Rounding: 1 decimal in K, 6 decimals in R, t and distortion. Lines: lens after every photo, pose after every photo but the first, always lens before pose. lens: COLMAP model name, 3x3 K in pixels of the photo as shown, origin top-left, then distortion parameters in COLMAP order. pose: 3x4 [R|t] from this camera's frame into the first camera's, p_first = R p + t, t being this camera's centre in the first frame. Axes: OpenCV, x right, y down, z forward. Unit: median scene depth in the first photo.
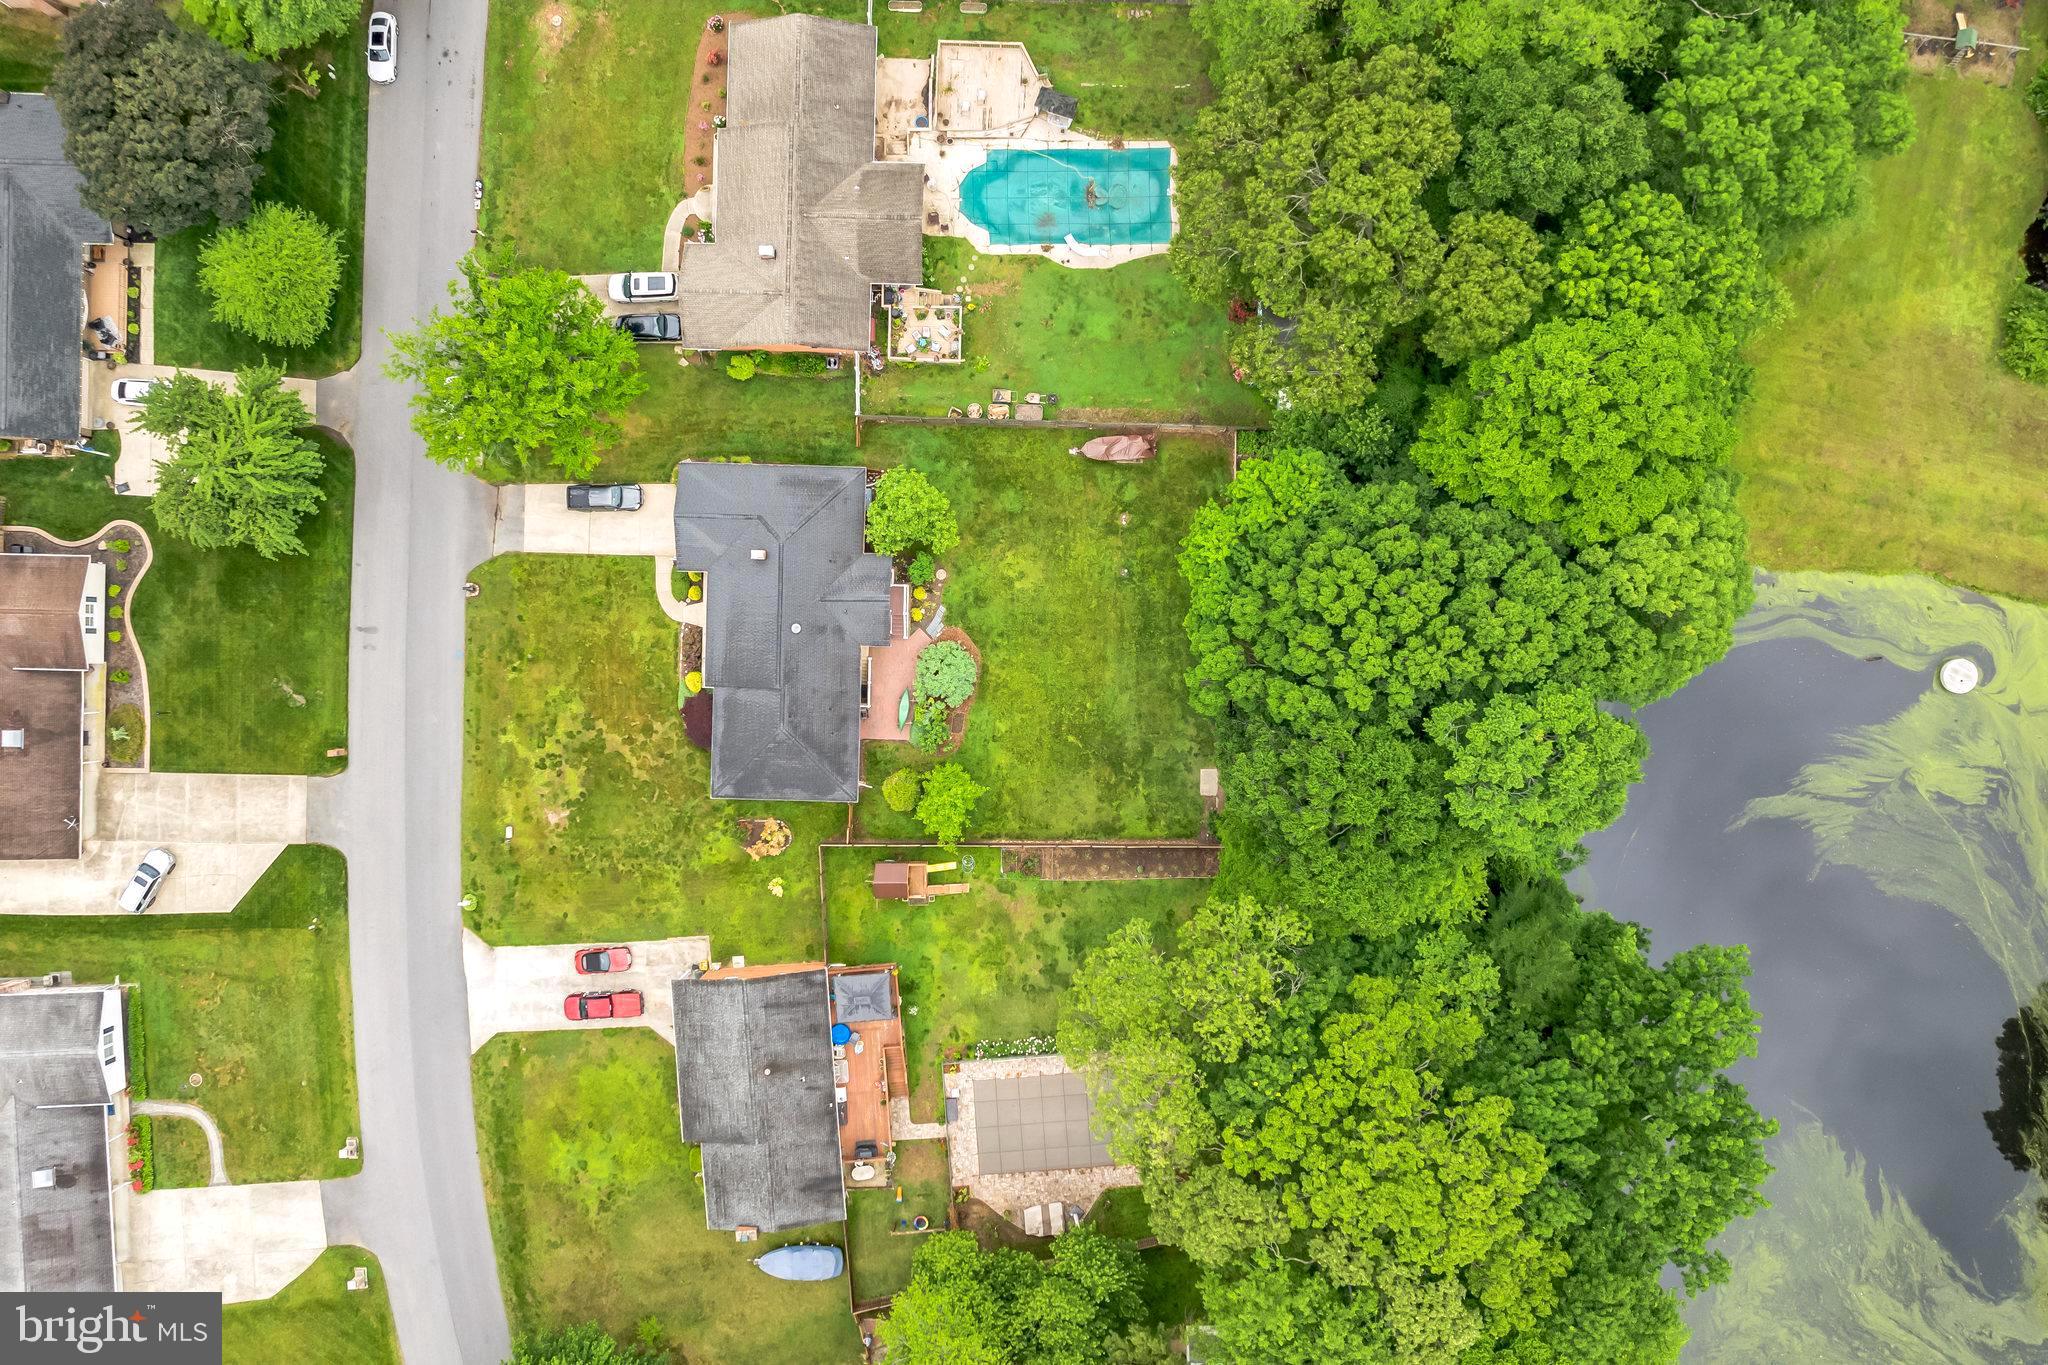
lens RADIAL K [[1707.4, 0, 1031.5], [0, 1707.4, 685.3], [0, 0, 1]] dist [-0.024381, -0.004880]
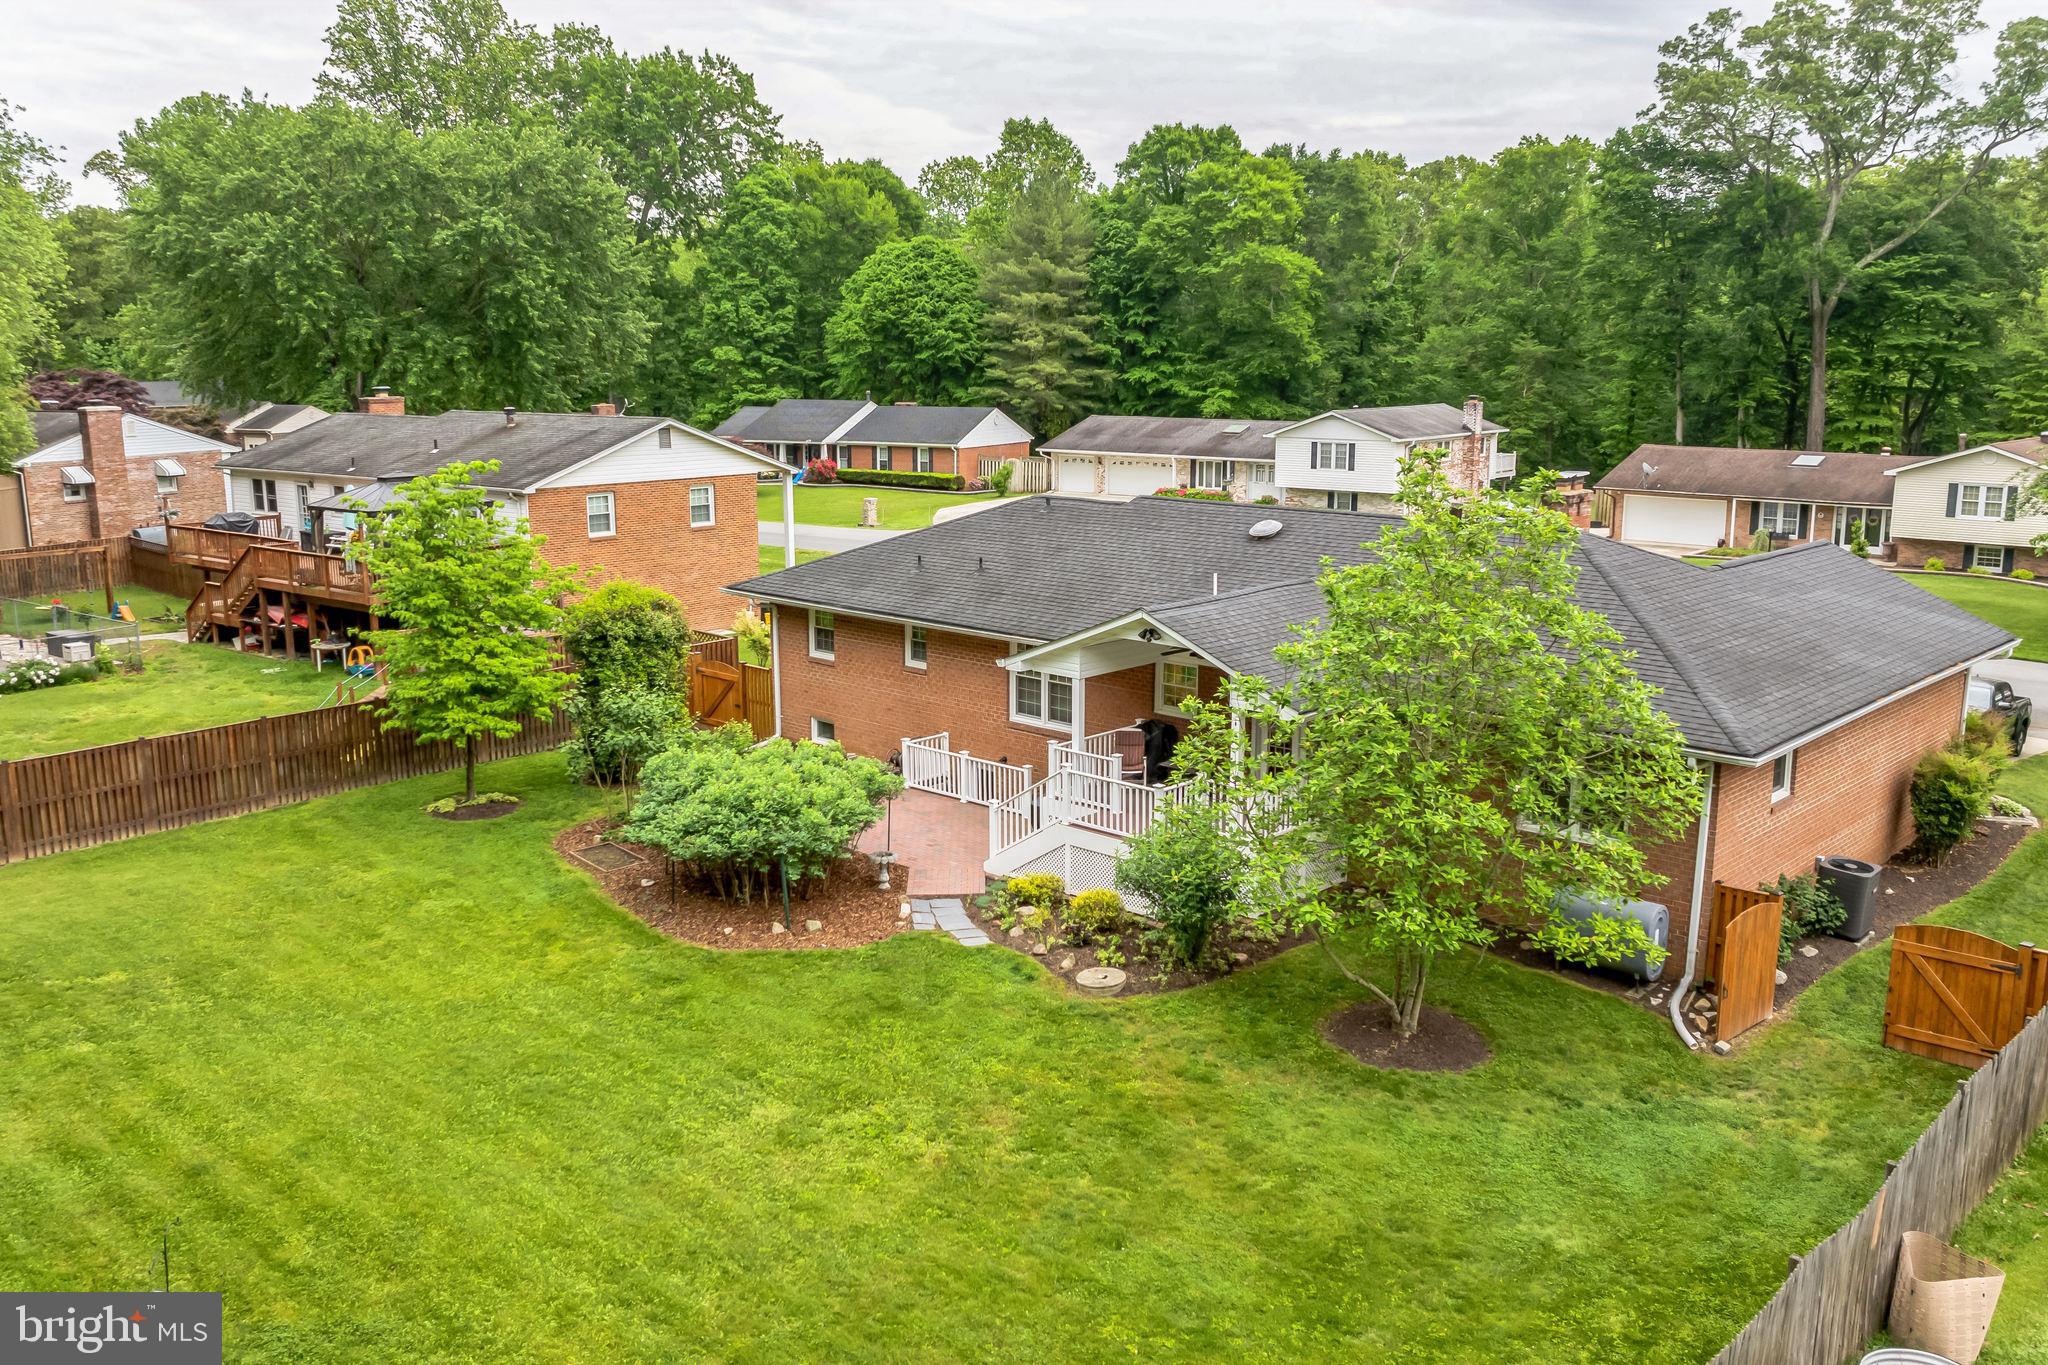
lens RADIAL K [[1707.4, 0, 1031.5], [0, 1707.4, 685.3], [0, 0, 1]] dist [-0.024381, -0.004880]
pose [[-0.671043, 0.150464, -0.725990, 0.093794], [-0.741345, -0.149946, 0.654159, -0.185338], [-0.010432, 0.977178, 0.212166, 0.921673]]
